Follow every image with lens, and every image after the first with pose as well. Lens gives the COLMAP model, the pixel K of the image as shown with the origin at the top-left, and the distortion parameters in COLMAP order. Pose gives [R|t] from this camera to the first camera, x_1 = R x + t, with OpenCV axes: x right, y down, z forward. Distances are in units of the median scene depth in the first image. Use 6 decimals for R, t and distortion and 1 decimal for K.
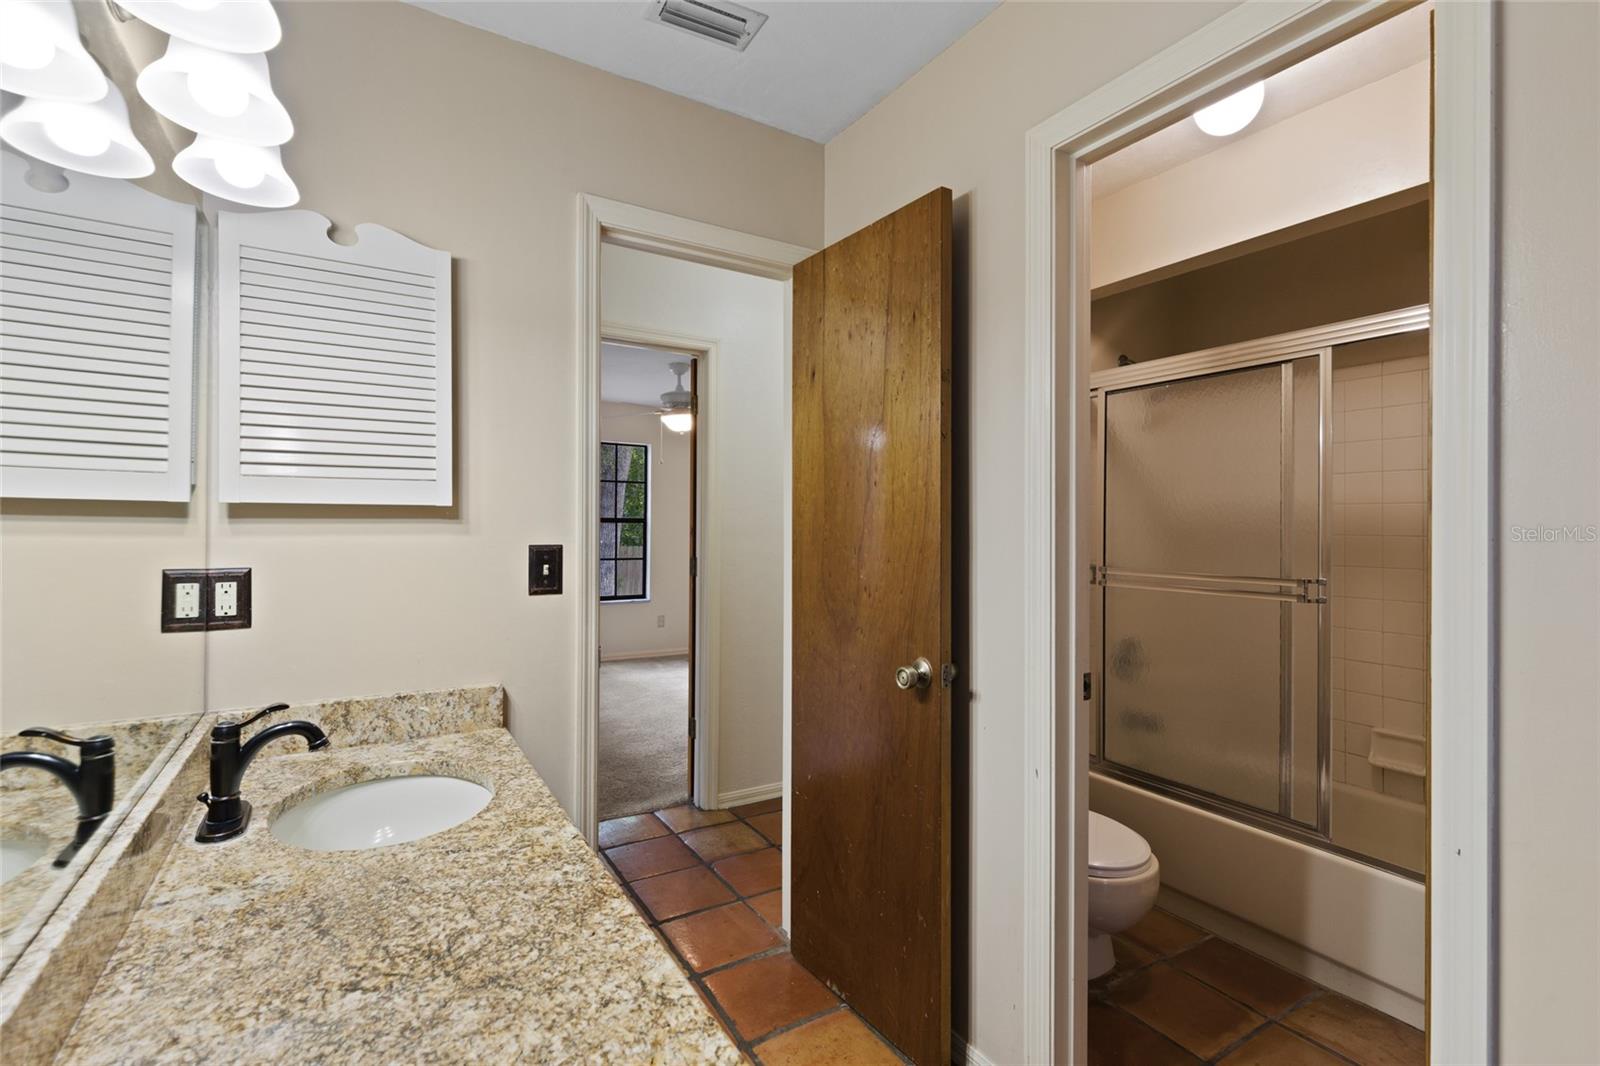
lens RADIAL K [[736.4, 0, 800.6], [0, 736.4, 528.2], [0, 0, 1]] dist [0.004327, 0.000251]
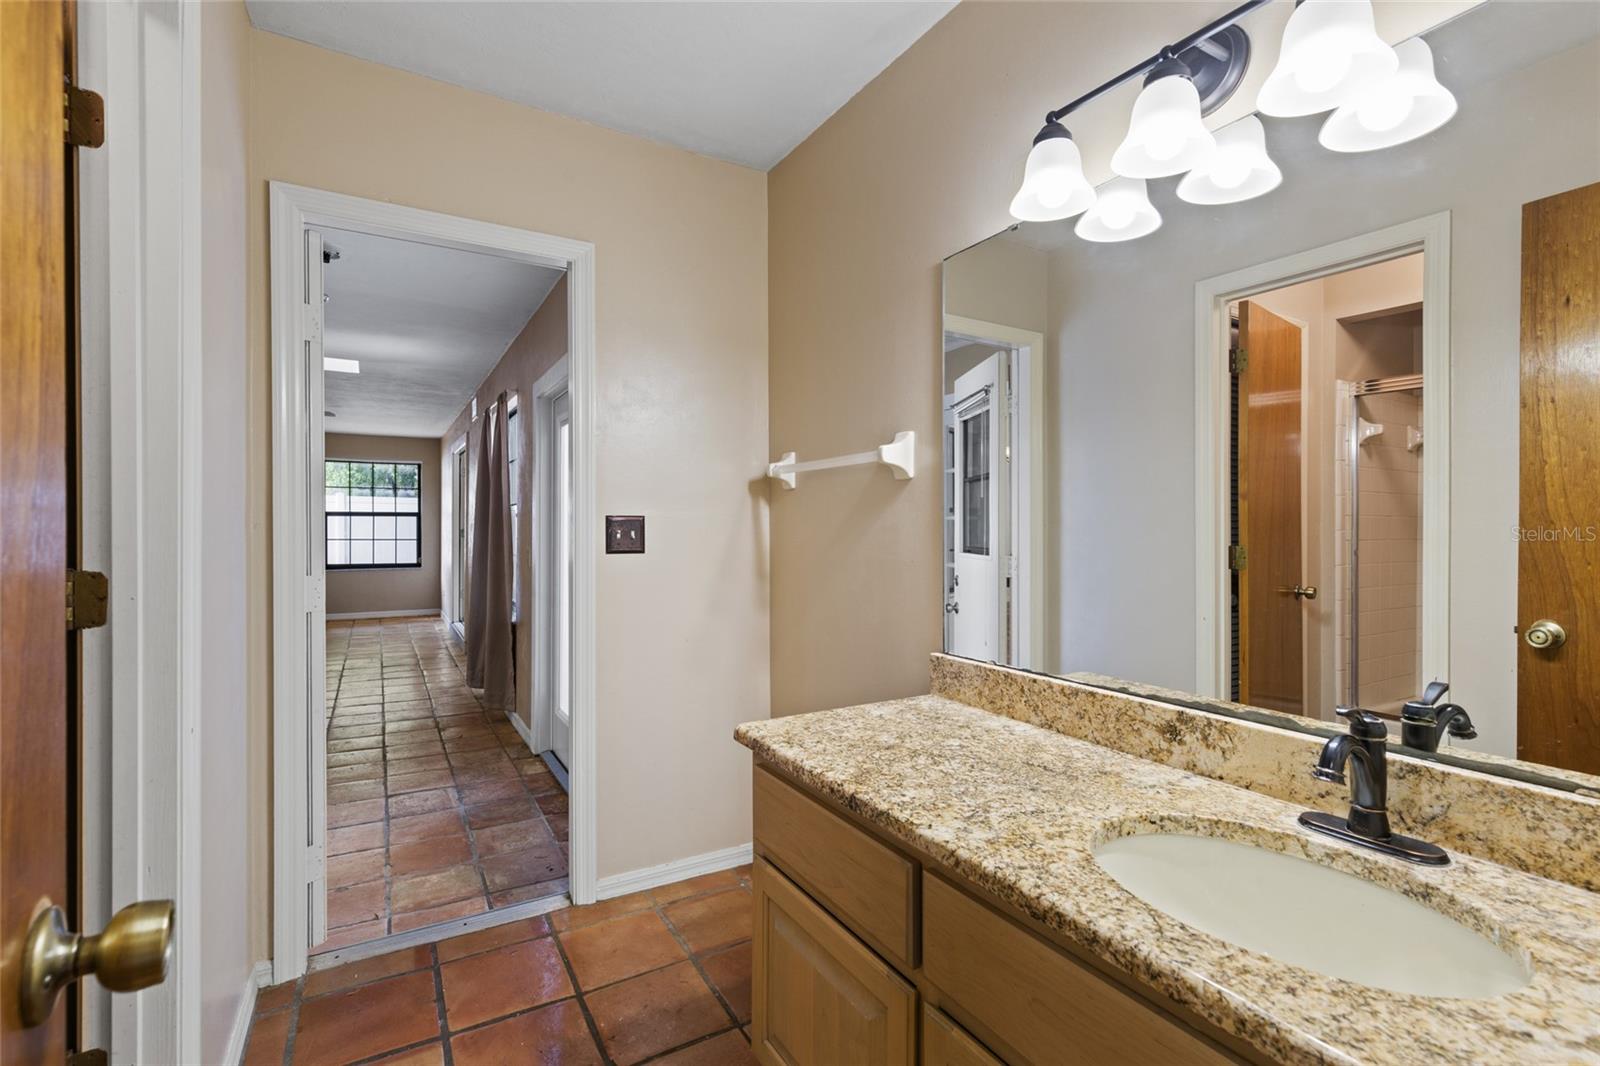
lens RADIAL K [[736.4, 0, 797.6], [0, 736.4, 527.9], [0, 0, 1]] dist [0.004327, 0.000251]
pose [[-0.999612, -0.010589, 0.025755, -0.188218], [-0.010463, 0.999933, 0.004999, 0.063703], [-0.025806, 0.004728, -0.999656, 2.152744]]
